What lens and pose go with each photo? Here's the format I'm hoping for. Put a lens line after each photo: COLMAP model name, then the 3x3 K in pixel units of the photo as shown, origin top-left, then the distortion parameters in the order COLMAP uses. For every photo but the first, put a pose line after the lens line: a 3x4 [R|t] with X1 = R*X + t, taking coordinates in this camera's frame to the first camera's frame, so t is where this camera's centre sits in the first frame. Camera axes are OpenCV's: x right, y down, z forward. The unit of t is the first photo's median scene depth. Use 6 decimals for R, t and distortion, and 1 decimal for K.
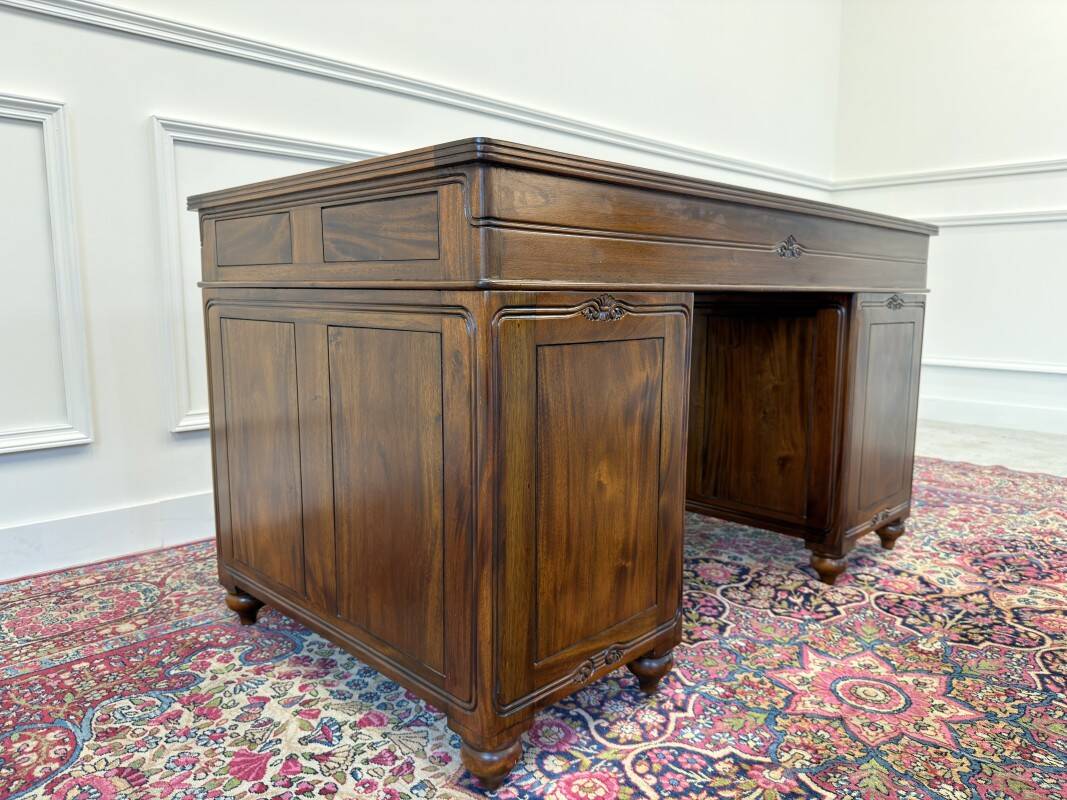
lens RADIAL K [[759.7, 0, 534.1], [0, 759.7, 416.5], [0, 0, 1]] dist [0.010329, -0.025655]
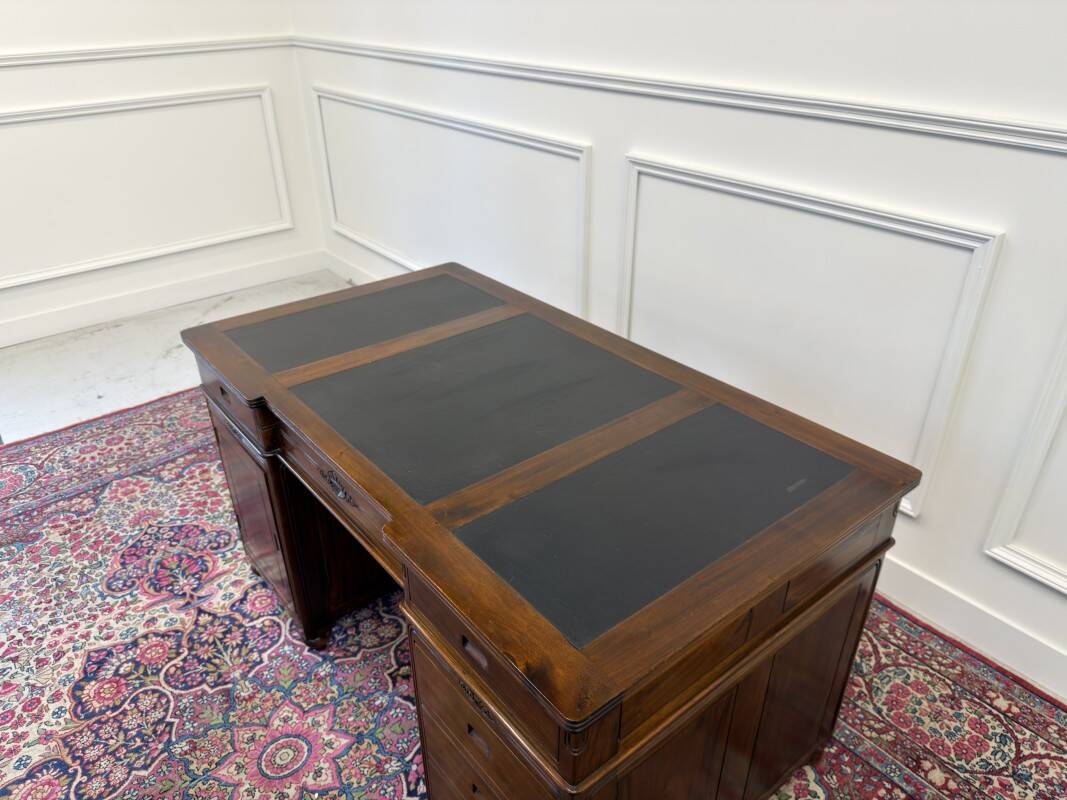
lens RADIAL K [[759.7, 0, 529.4], [0, 759.7, 406.3], [0, 0, 1]] dist [0.010329, -0.025655]
pose [[-0.097644, 0.493105, -0.864473, 1.174303], [-0.144622, 0.852373, 0.502539, -0.879913], [0.984657, 0.174091, -0.011916, 1.219525]]
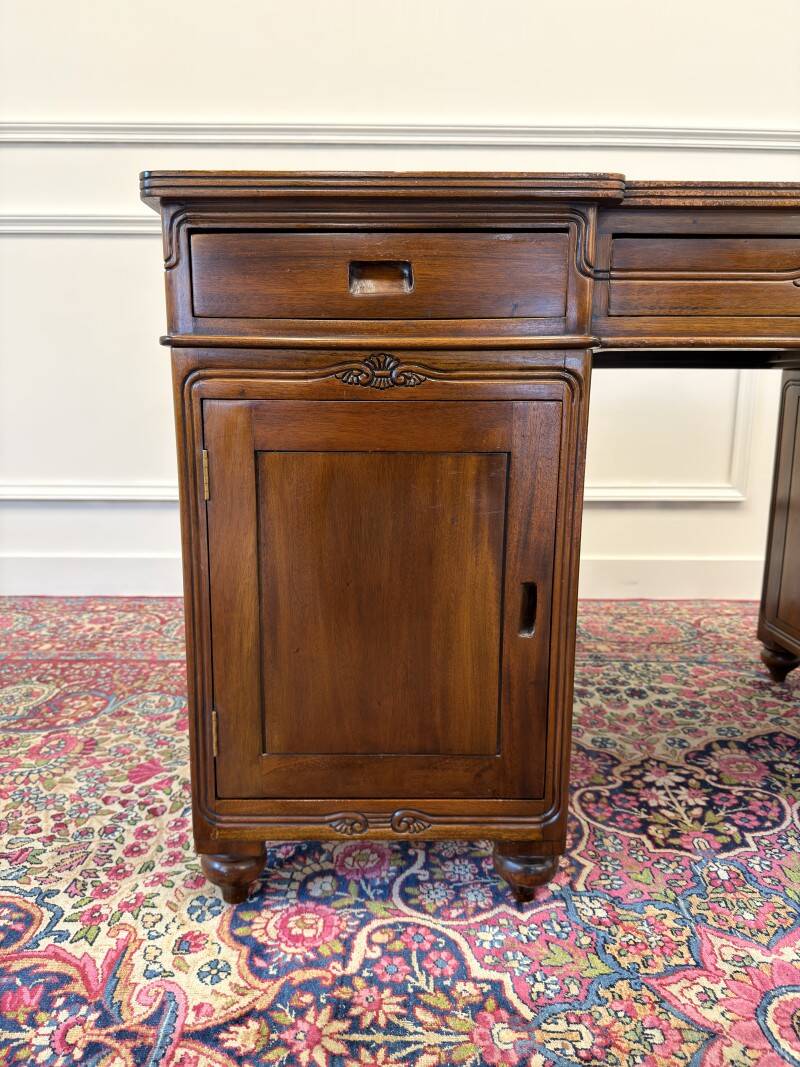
lens RADIAL K [[759.7, 0, 395.4], [0, 759.7, 535.7], [0, 0, 1]] dist [0.010329, -0.025655]
pose [[0.721954, 0.129352, -0.679743, 0.494674], [-0.112332, 0.991250, 0.069323, -0.019992], [0.682762, 0.026309, 0.730167, 0.299276]]
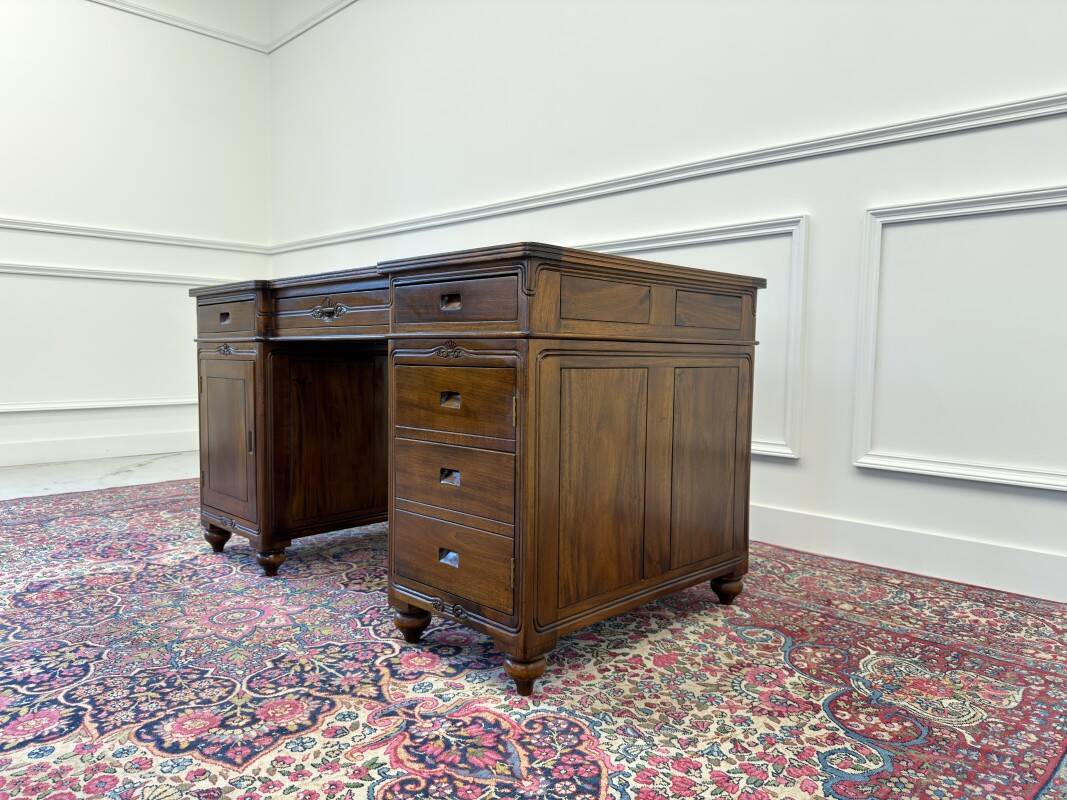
lens RADIAL K [[759.7, 0, 542.9], [0, 759.7, 397.0], [0, 0, 1]] dist [0.010329, -0.025655]
pose [[0.019829, 0.056159, -0.998225, 1.687315], [-0.166436, 0.984675, 0.052090, -0.195744], [0.985853, 0.165108, 0.028872, 1.317497]]
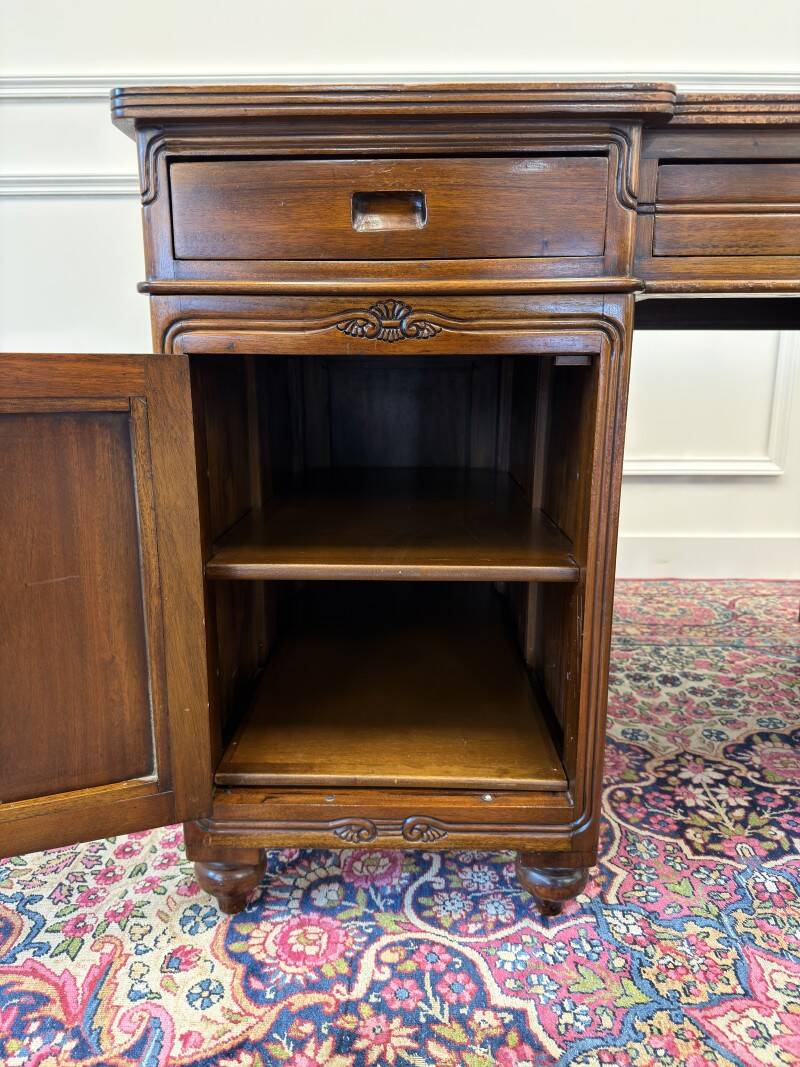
lens RADIAL K [[759.7, 0, 396.8], [0, 759.7, 533.7], [0, 0, 1]] dist [0.010329, -0.025655]
pose [[0.704673, 0.149057, -0.693699, 0.451992], [-0.110827, 0.988807, 0.099887, -0.014779], [0.700823, 0.006493, 0.713305, 0.354533]]
